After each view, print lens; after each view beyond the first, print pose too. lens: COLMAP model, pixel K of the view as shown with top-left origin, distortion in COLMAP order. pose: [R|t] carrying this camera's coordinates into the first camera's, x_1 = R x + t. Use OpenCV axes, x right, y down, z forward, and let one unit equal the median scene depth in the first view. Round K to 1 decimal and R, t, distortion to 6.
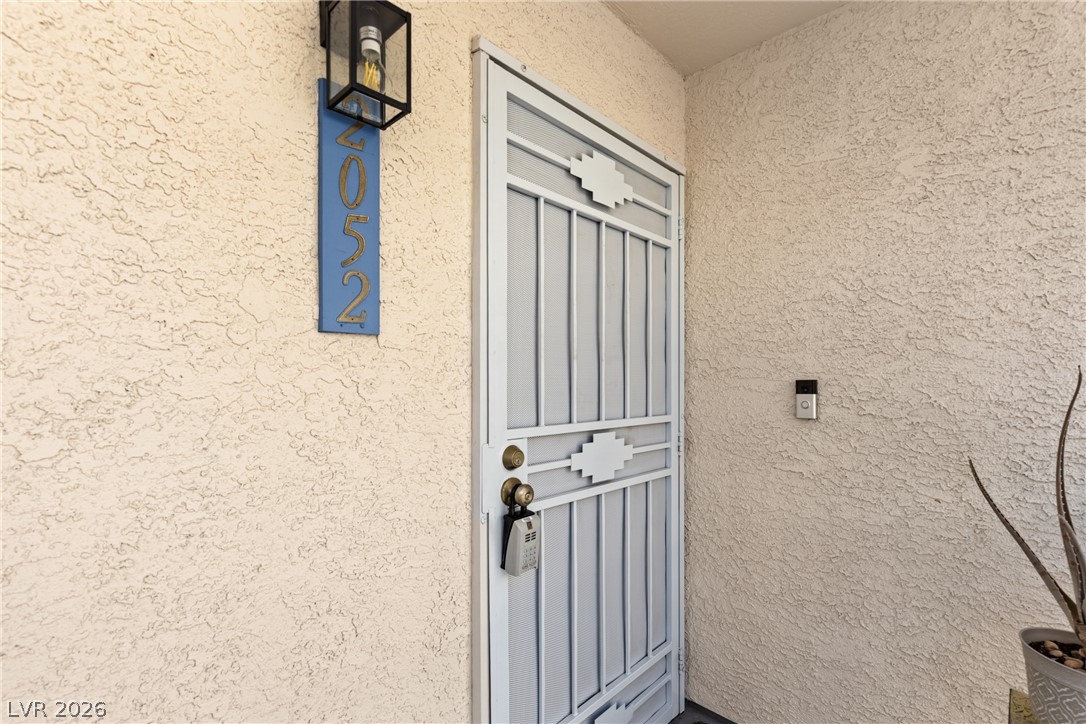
lens RADIAL K [[503.7, 0, 541.2], [0, 503.7, 376.6], [0, 0, 1]] dist [-0.003153, -0.000707]
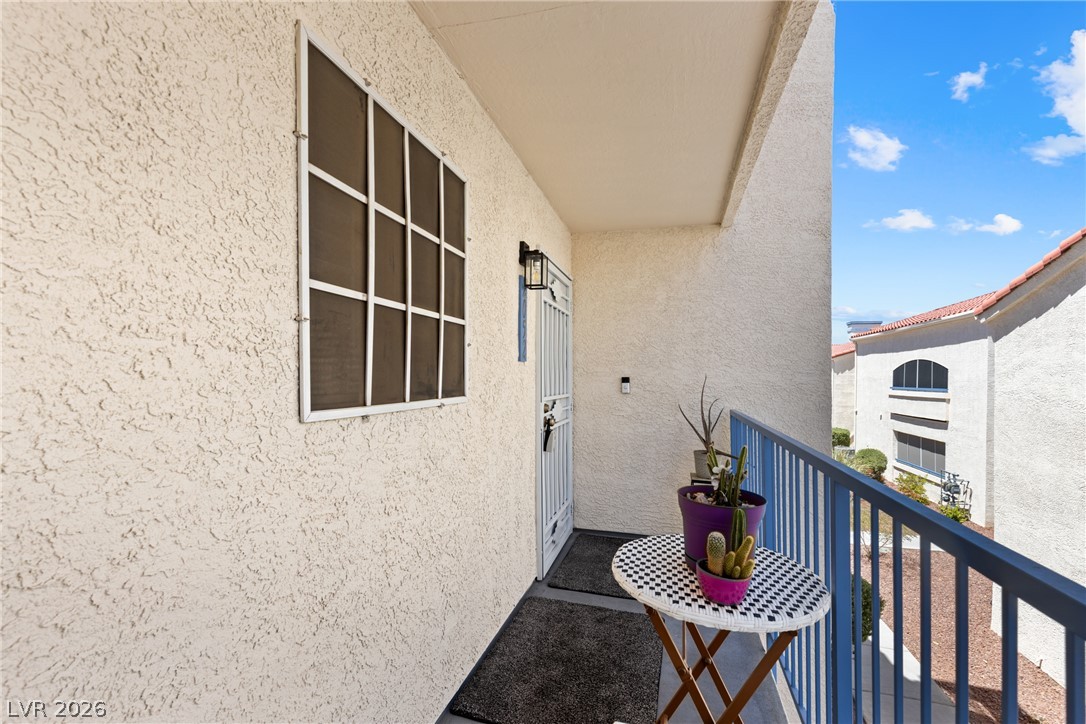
lens RADIAL K [[498.9, 0, 552.0], [0, 498.9, 365.0], [0, 0, 1]] dist [-0.025537, -0.000224]
pose [[0.870391, 0.008138, 0.492293, -0.974418], [-0.002226, 0.999918, -0.012594, -0.020976], [-0.492355, 0.009866, 0.870338, -0.931144]]
